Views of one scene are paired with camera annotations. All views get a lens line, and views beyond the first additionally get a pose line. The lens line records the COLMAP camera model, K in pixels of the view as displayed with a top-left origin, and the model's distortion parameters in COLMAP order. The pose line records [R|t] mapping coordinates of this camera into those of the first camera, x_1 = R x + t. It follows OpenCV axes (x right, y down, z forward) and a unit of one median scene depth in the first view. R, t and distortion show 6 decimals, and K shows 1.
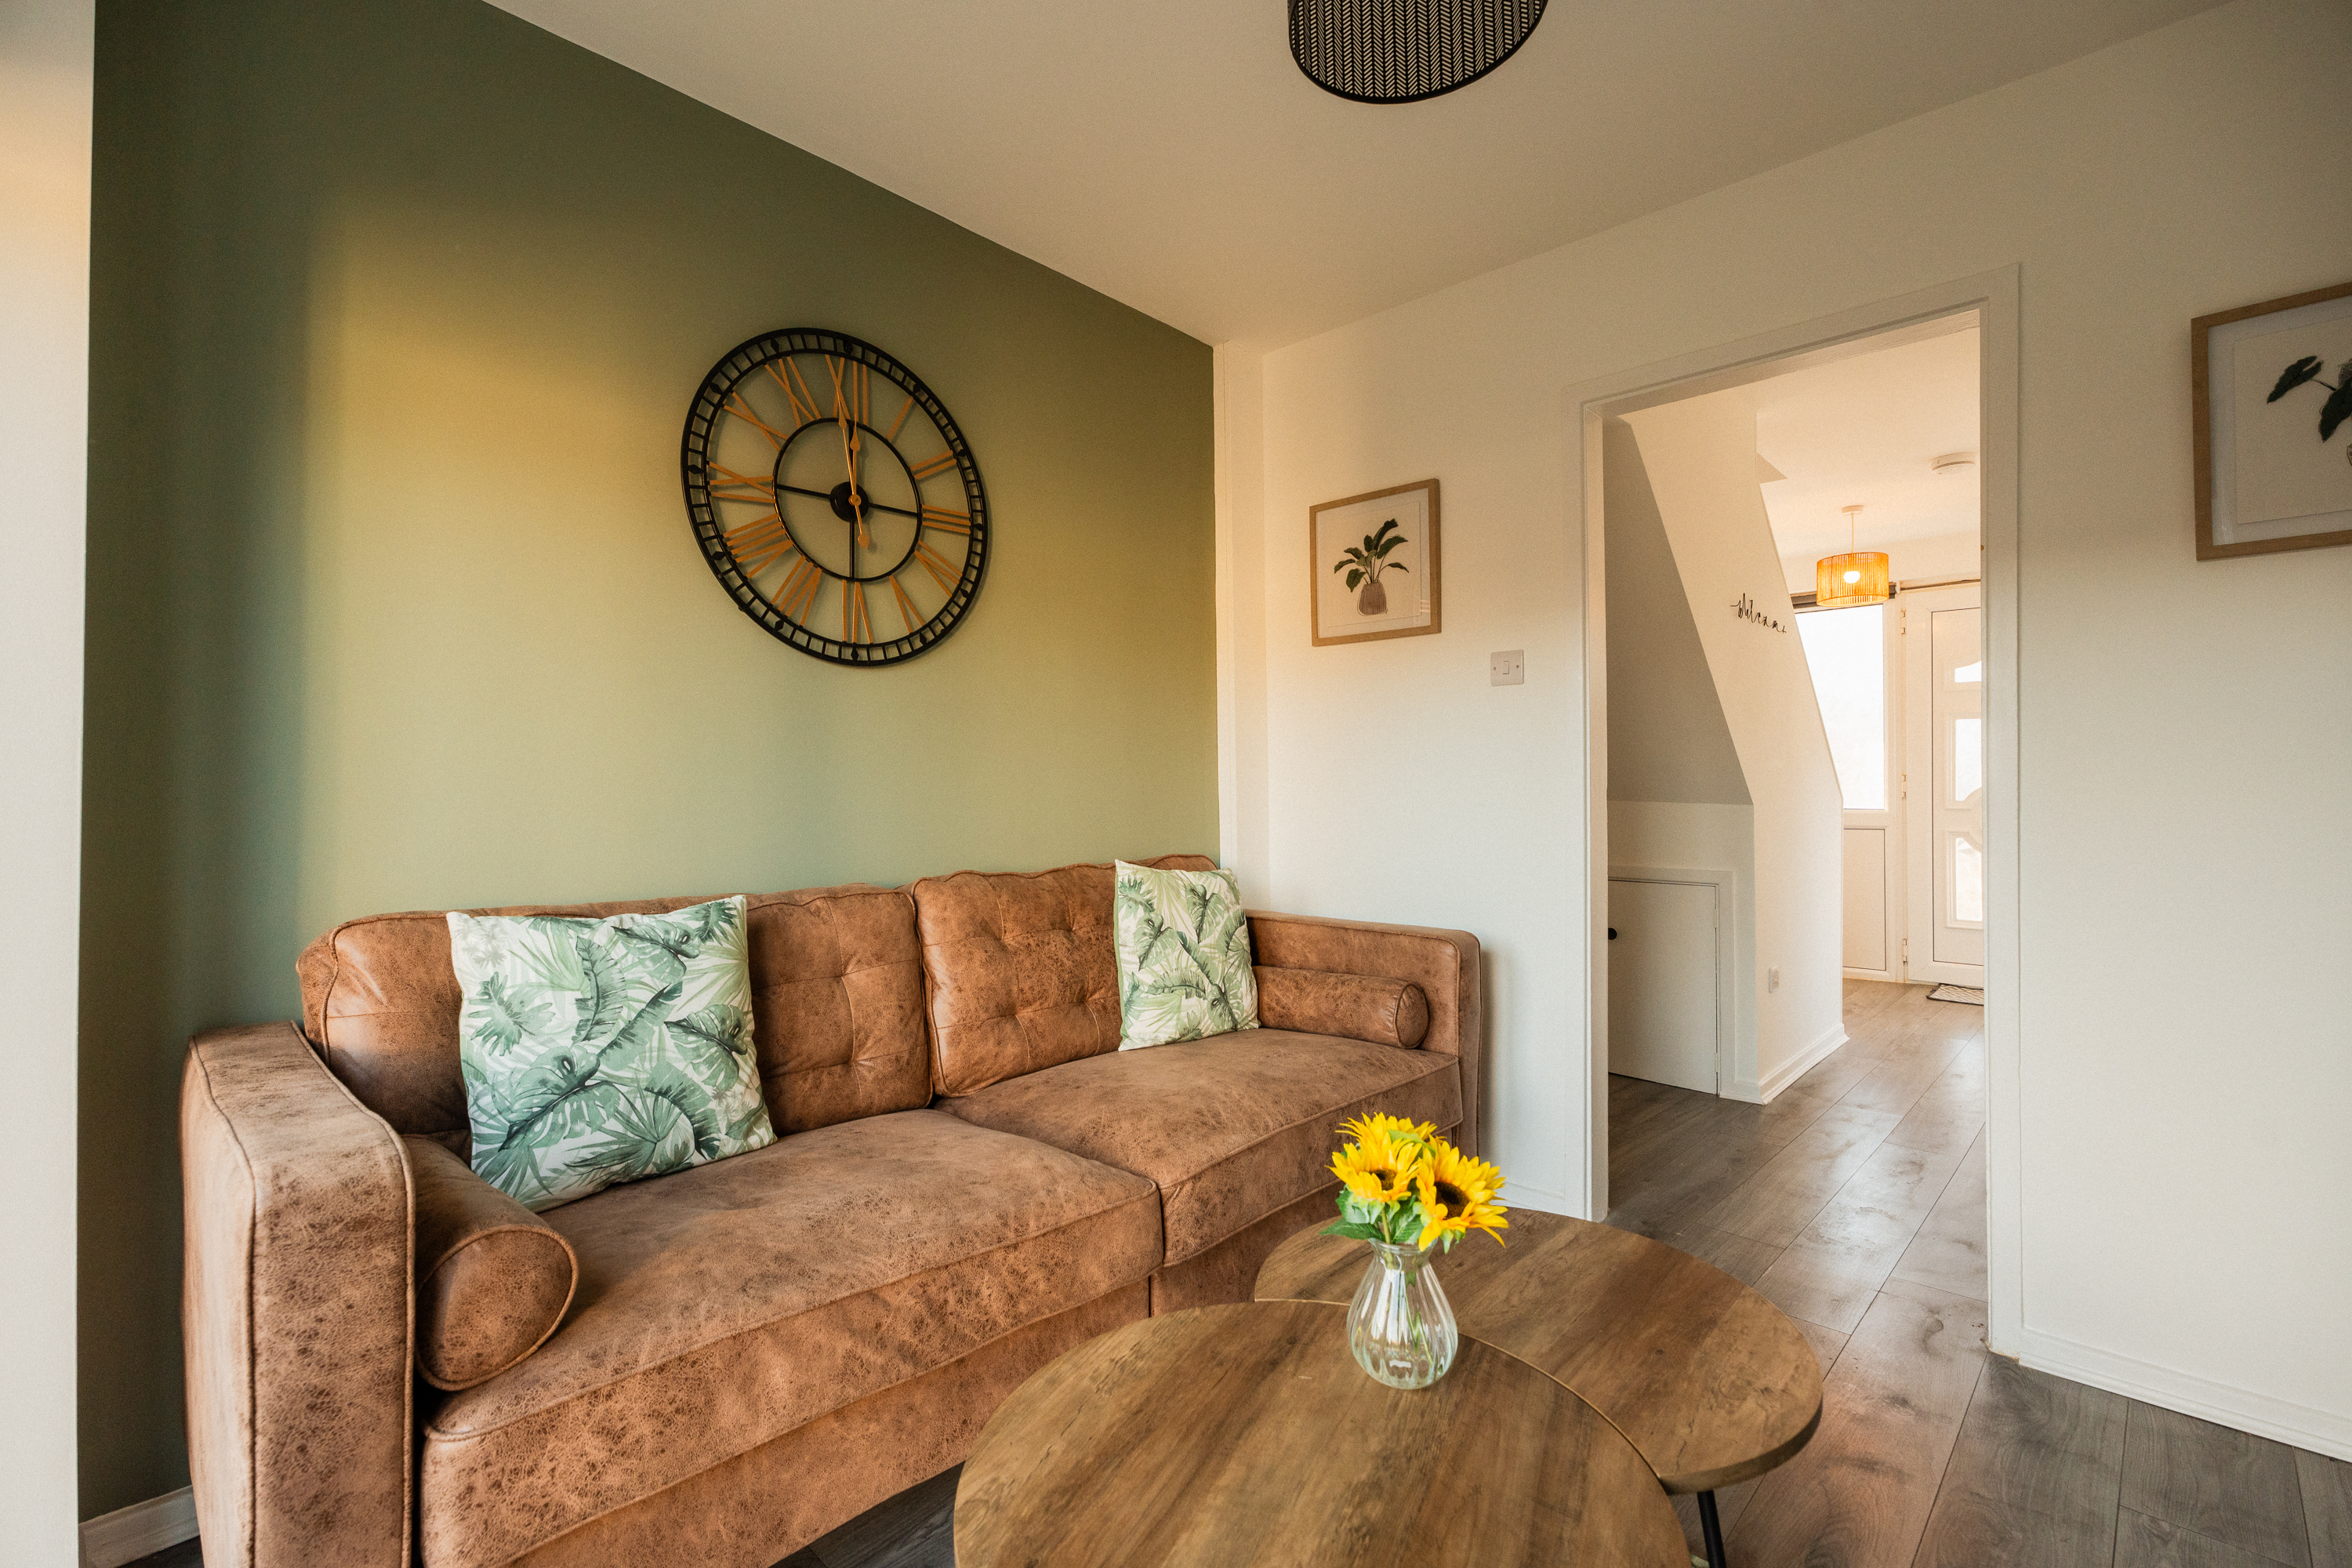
lens RADIAL K [[1070.9, 0, 1176.0], [0, 1070.9, 784.0], [0, 0, 1]] dist [-0.020986, 0.000295]
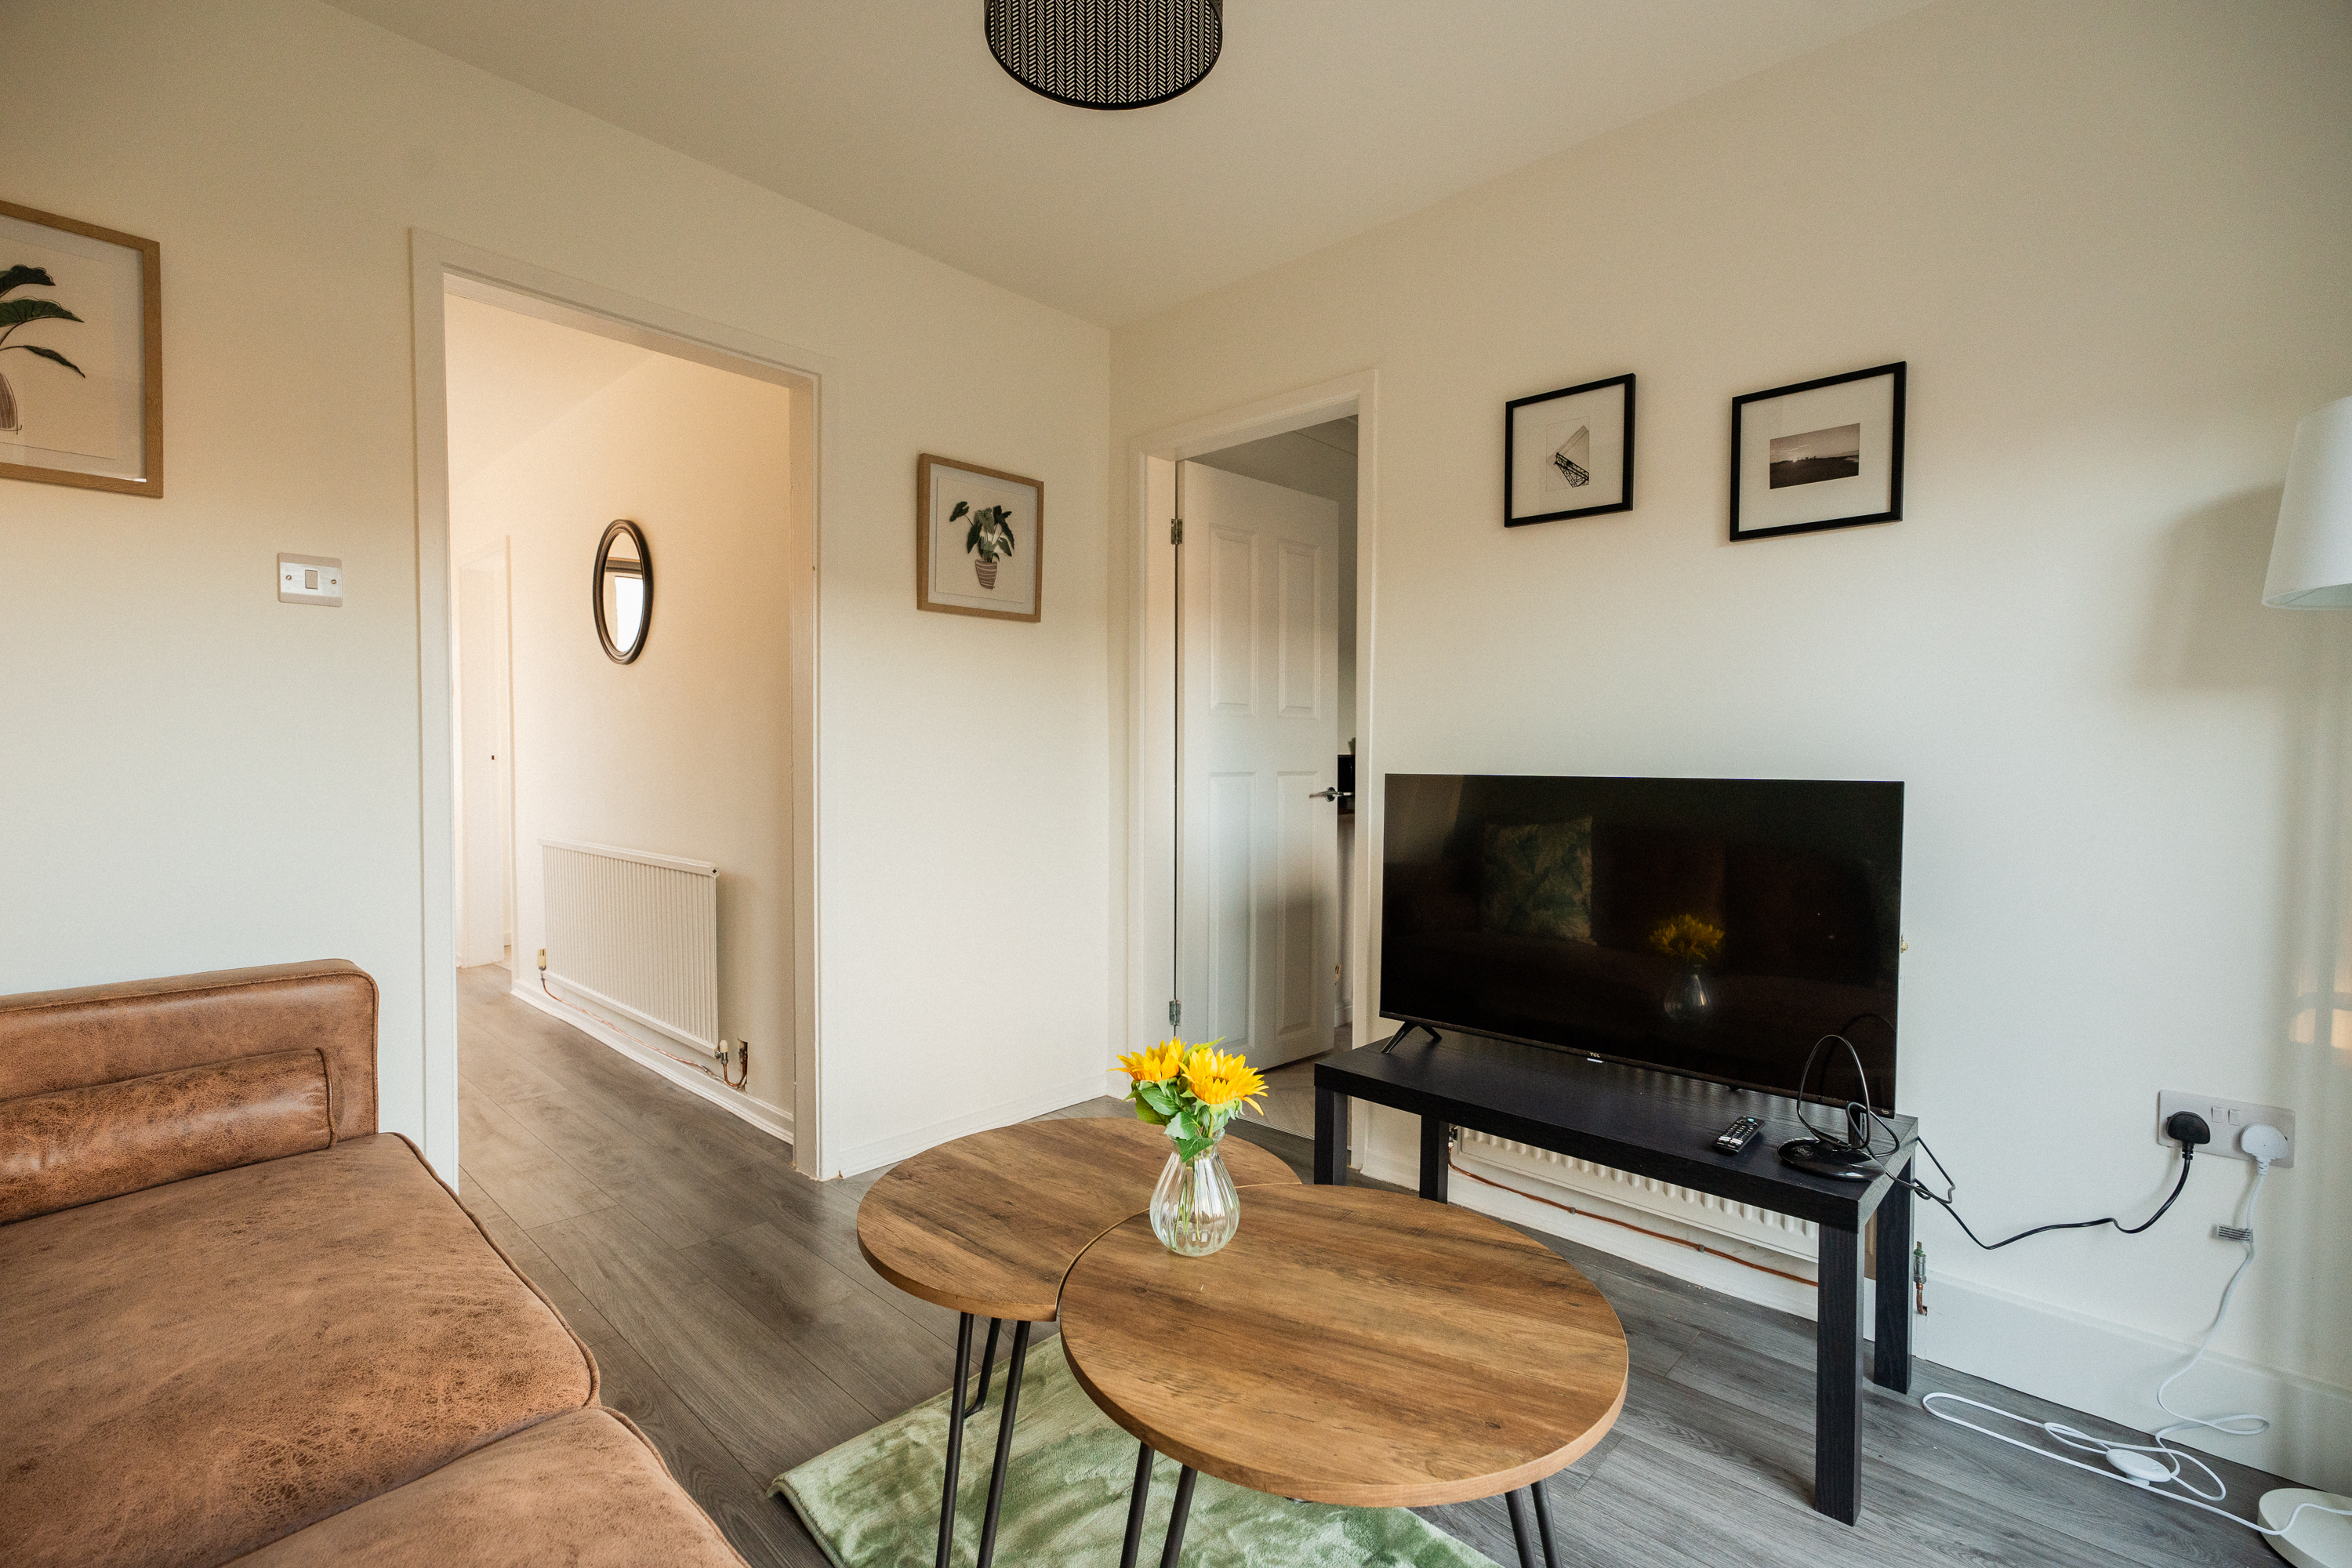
lens RADIAL K [[1042.0, 0, 1184.7], [0, 1042.0, 786.5], [0, 0, 1]] dist [0.010238, -0.000196]
pose [[-0.040812, -0.035719, 0.998528, -0.819764], [-0.019074, 0.999207, 0.034963, -0.015408], [-0.998985, -0.017619, -0.041461, 0.900232]]
